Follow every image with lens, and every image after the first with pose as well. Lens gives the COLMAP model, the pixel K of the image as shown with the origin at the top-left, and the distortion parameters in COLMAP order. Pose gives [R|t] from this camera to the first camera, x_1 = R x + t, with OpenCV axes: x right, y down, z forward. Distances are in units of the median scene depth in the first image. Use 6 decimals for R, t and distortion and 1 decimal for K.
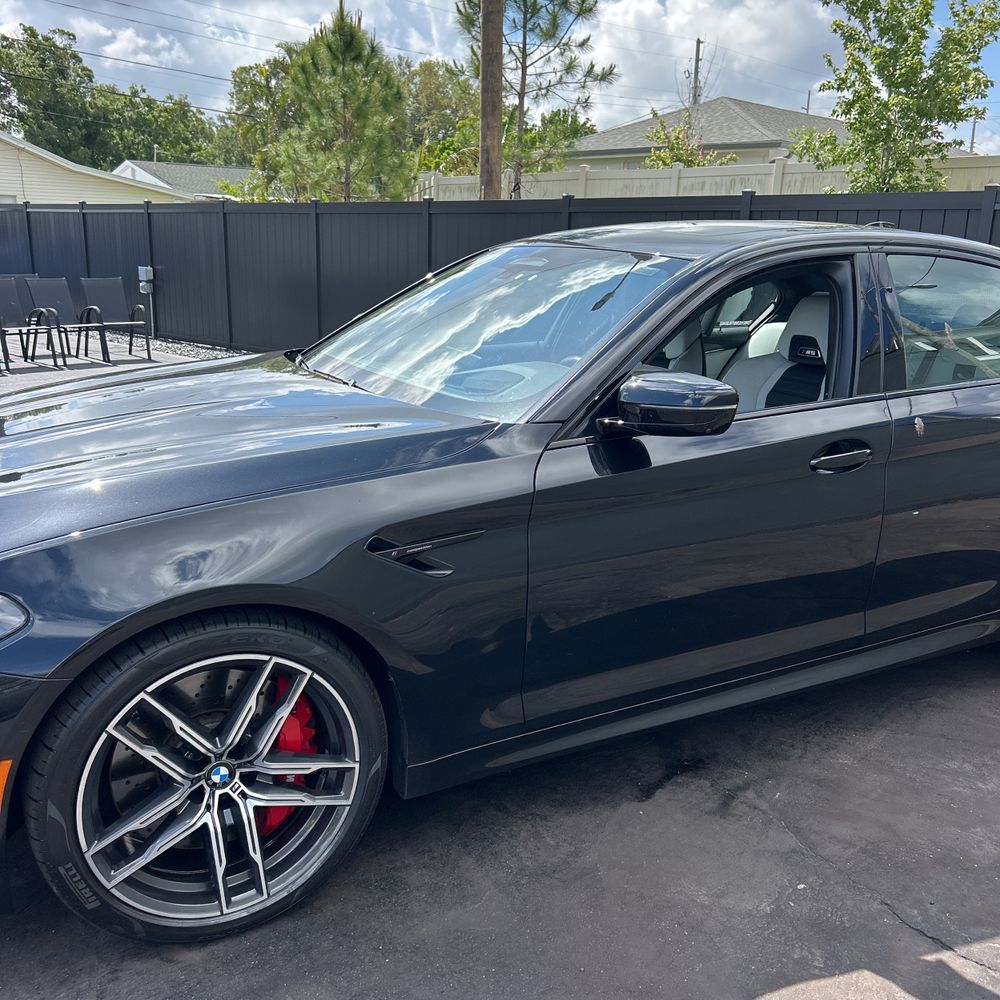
lens RADIAL K [[982.8, 0, 517.7], [0, 982.8, 486.1], [0, 0, 1]] dist [0.031595, -0.033522]
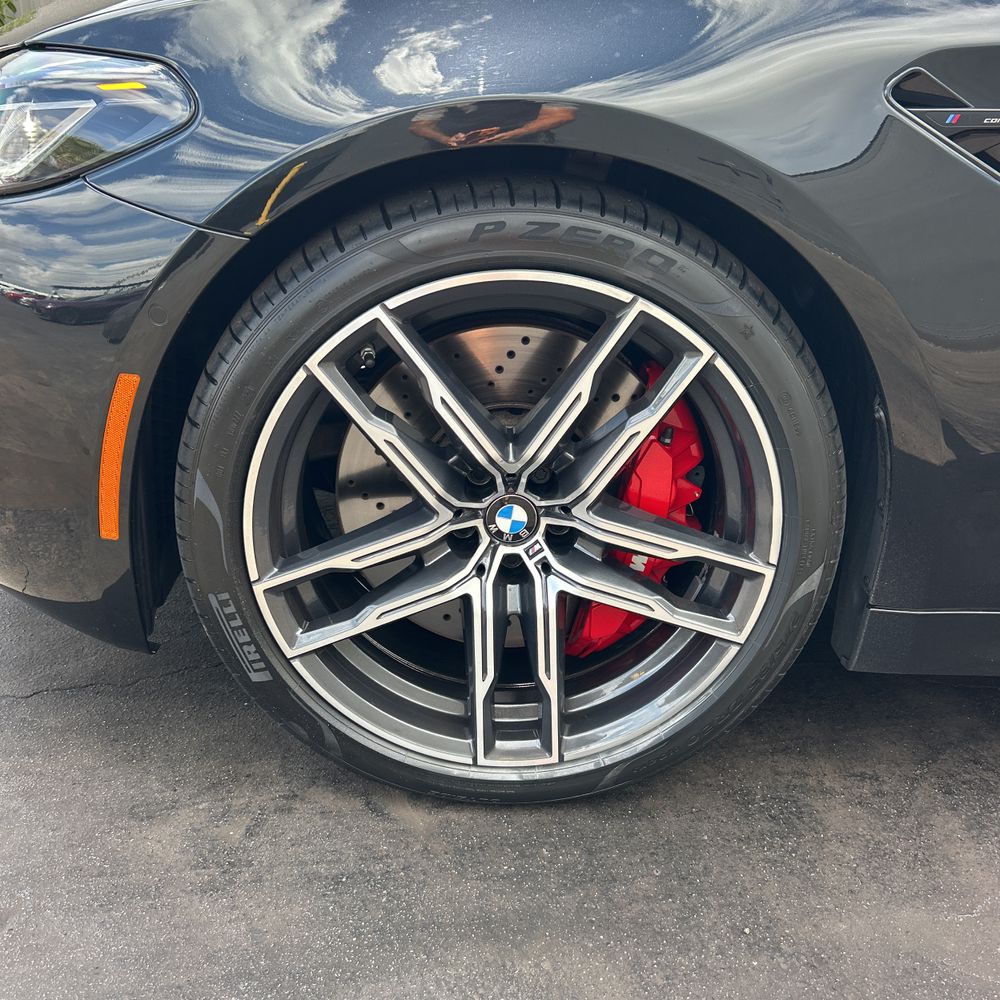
lens RADIAL K [[1068.7, 0, 500.0], [0, 1068.7, 500.0], [0, 0, 1]] dist [0.047964, -0.032430]
pose [[0.884360, 0.213211, -0.415269, -0.067101], [-0.152460, 0.972737, 0.174753, 0.175074], [0.441206, -0.091233, 0.892756, 0.464182]]
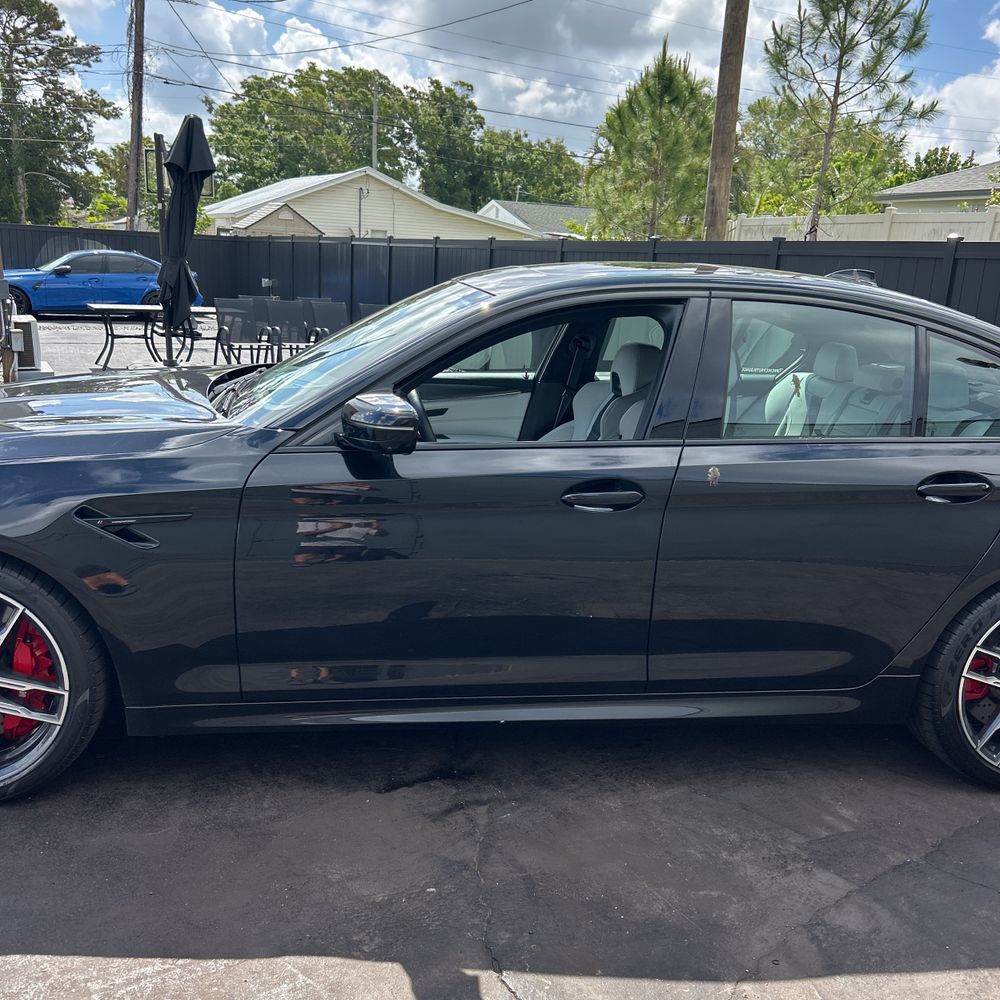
lens RADIAL K [[985.7, 0, 508.6], [0, 985.7, 504.0], [0, 0, 1]] dist [0.027300, -0.029651]
pose [[0.937085, 0.110632, -0.331108, 0.724744], [-0.117775, 0.993039, -0.001520, -0.010307], [0.328635, 0.040421, 0.943592, 0.020403]]
